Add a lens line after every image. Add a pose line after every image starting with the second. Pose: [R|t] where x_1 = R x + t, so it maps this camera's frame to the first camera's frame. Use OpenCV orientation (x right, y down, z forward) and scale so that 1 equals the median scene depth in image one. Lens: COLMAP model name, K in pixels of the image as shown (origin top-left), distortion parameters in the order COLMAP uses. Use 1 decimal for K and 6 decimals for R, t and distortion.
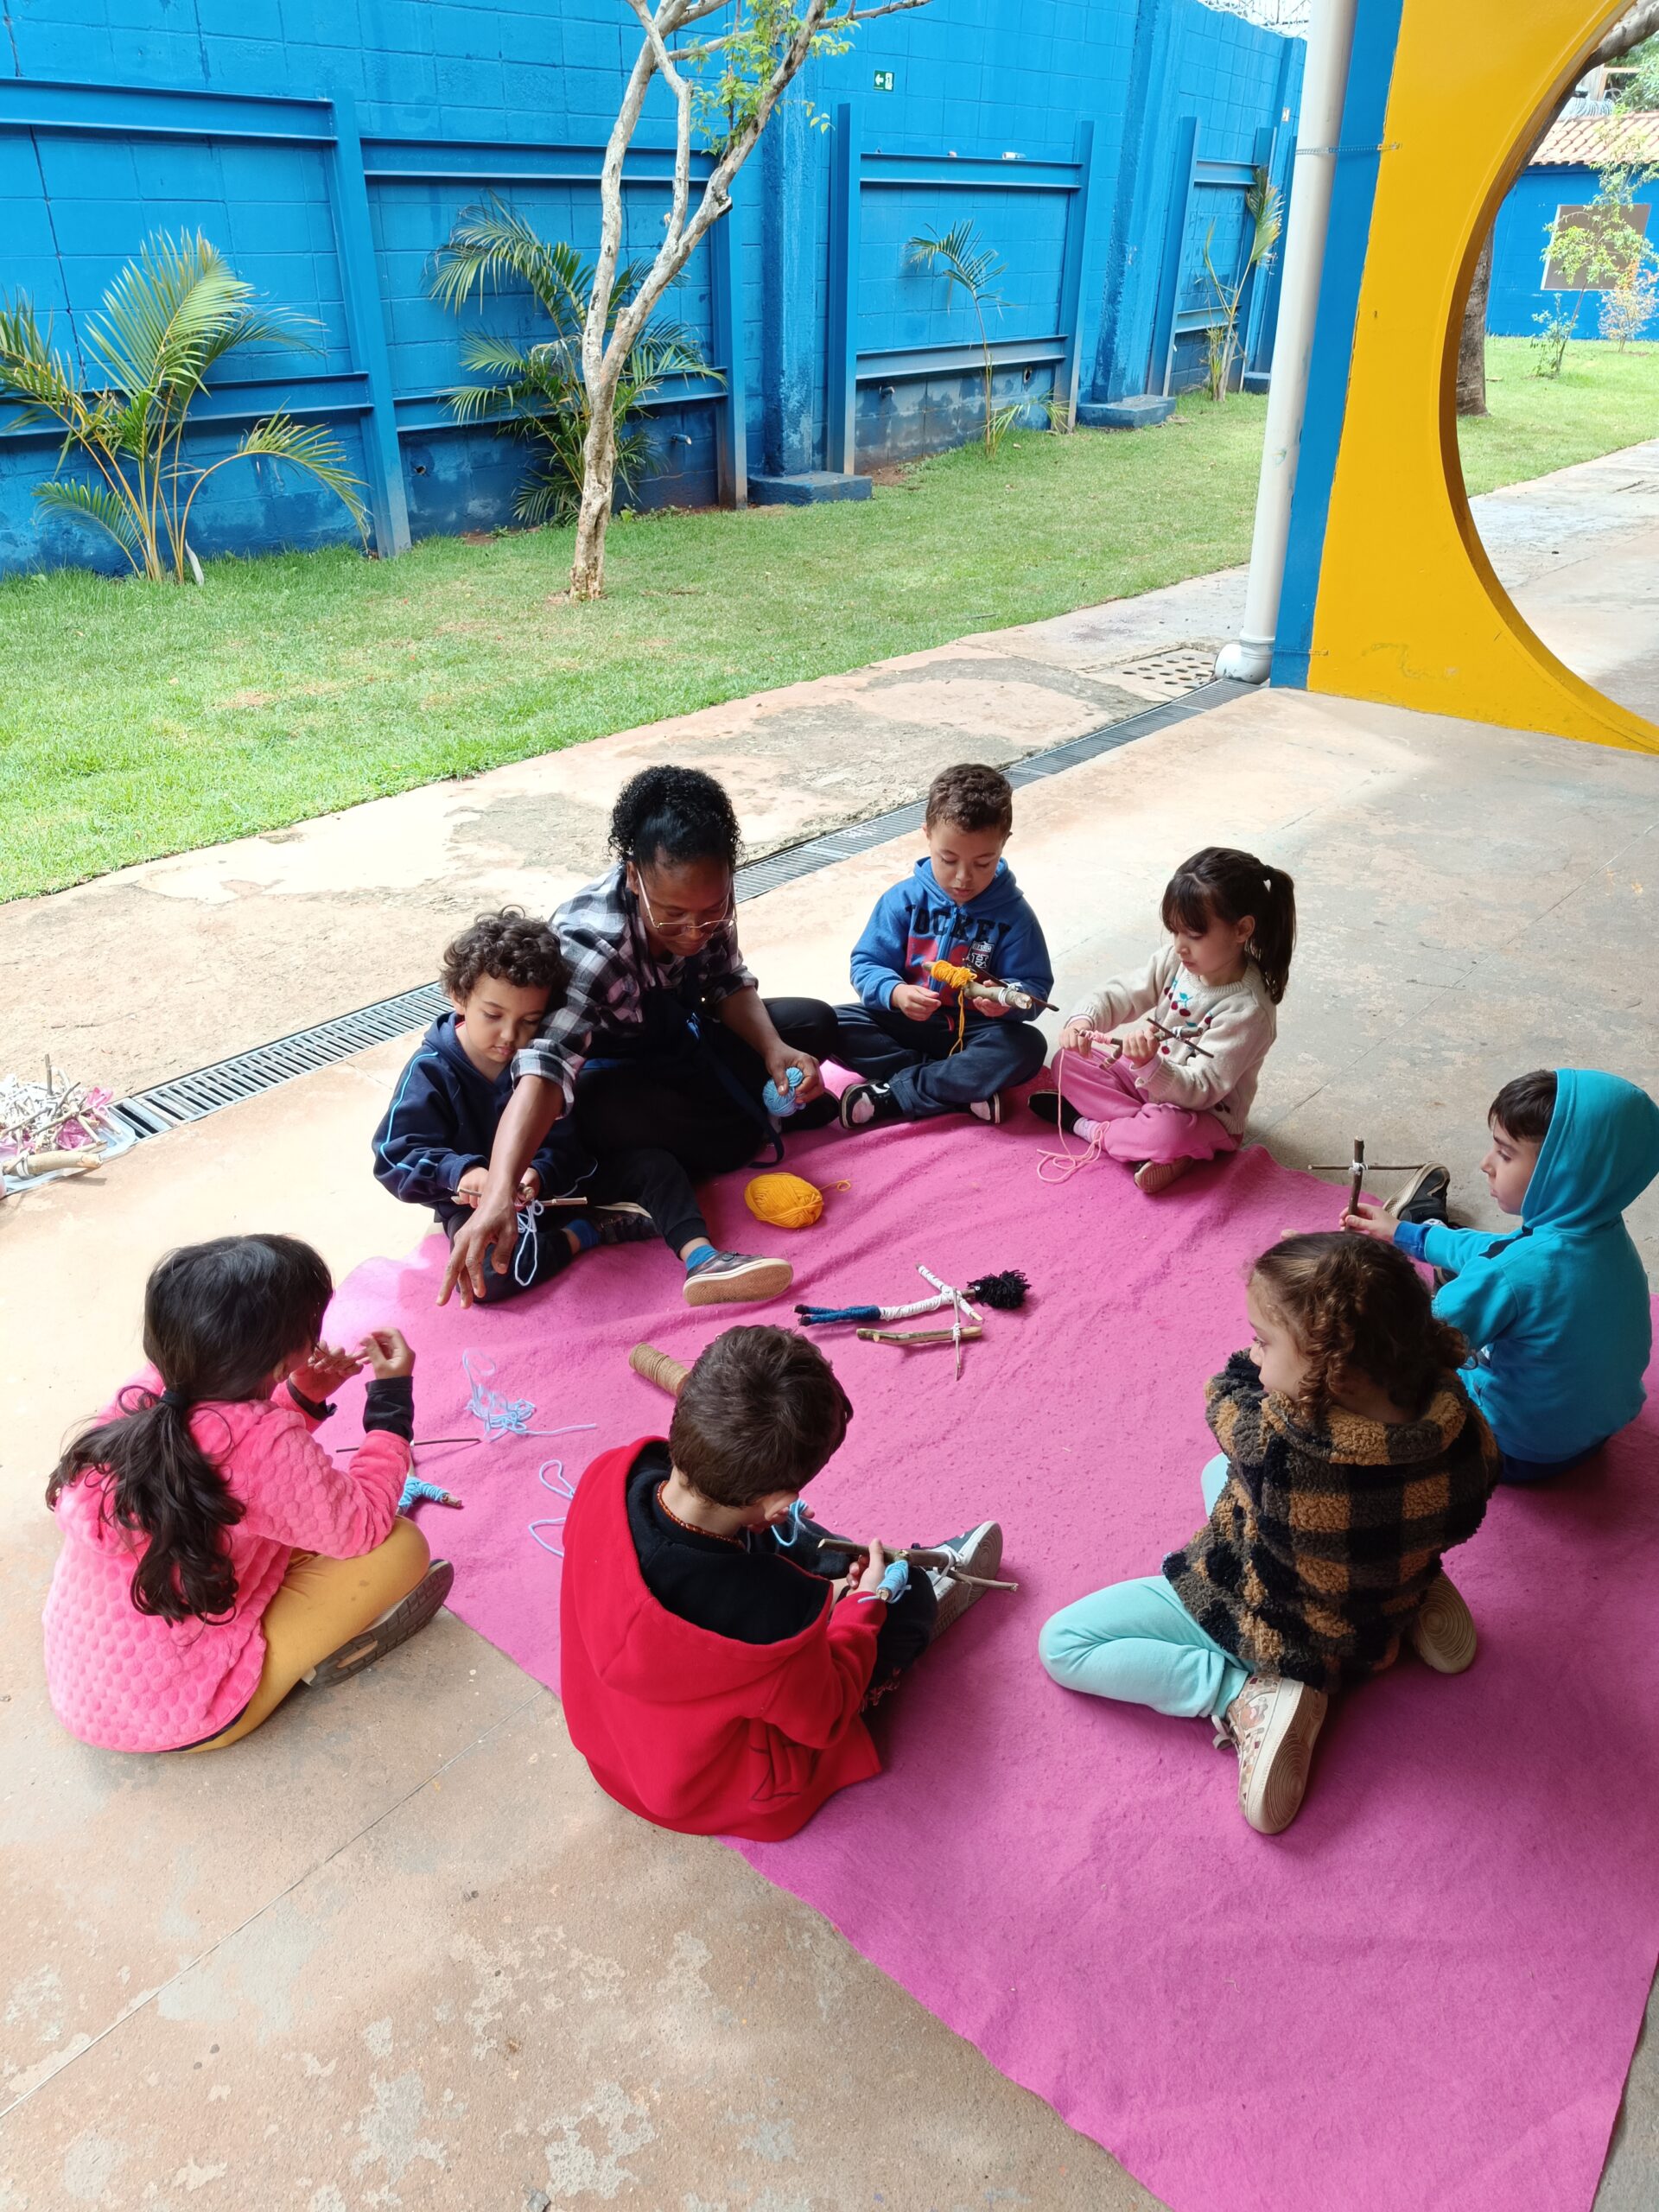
lens RADIAL K [[1521.0, 0, 829.5], [0, 1521.0, 1106.0], [0, 0, 1]] dist [-0.005368, -0.001733]
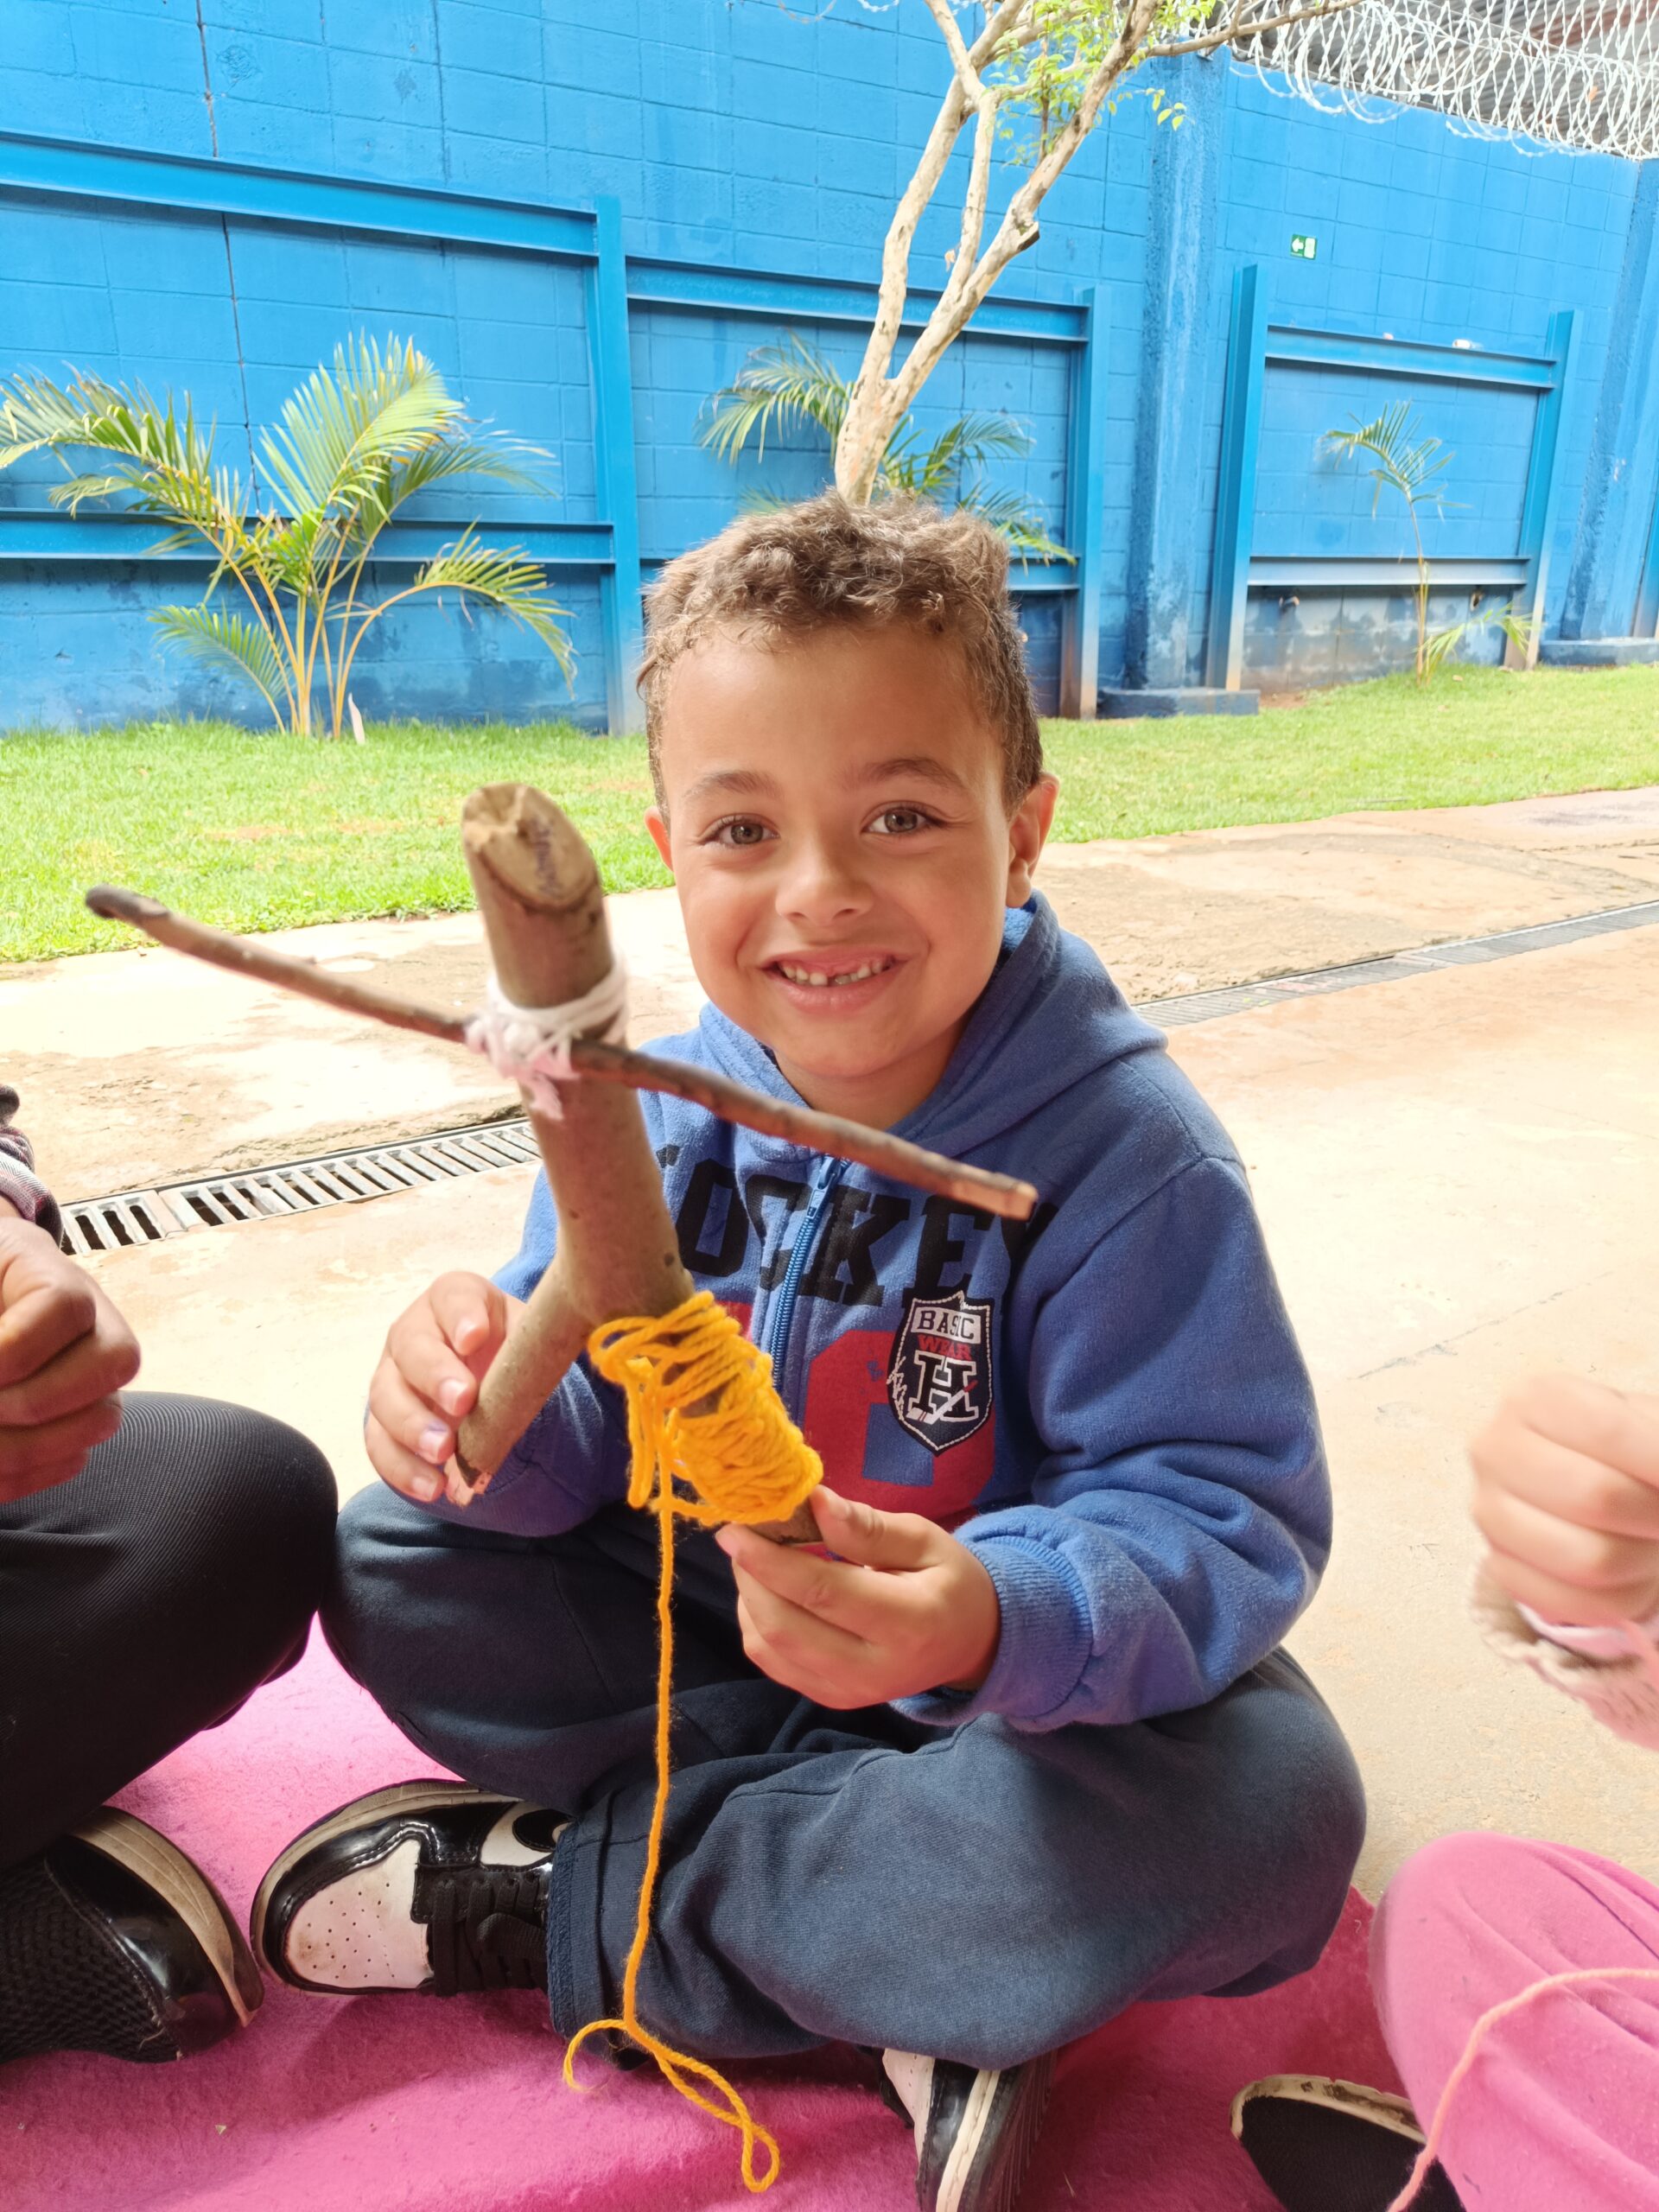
lens RADIAL K [[1521.0, 0, 829.5], [0, 1521.0, 1106.0], [0, 0, 1]] dist [-0.005368, -0.001733]
pose [[0.961584, 0.068459, -0.265837, 0.039622], [-0.121332, 0.974669, -0.187880, -0.026466], [0.246241, 0.212917, 0.945532, 0.249088]]
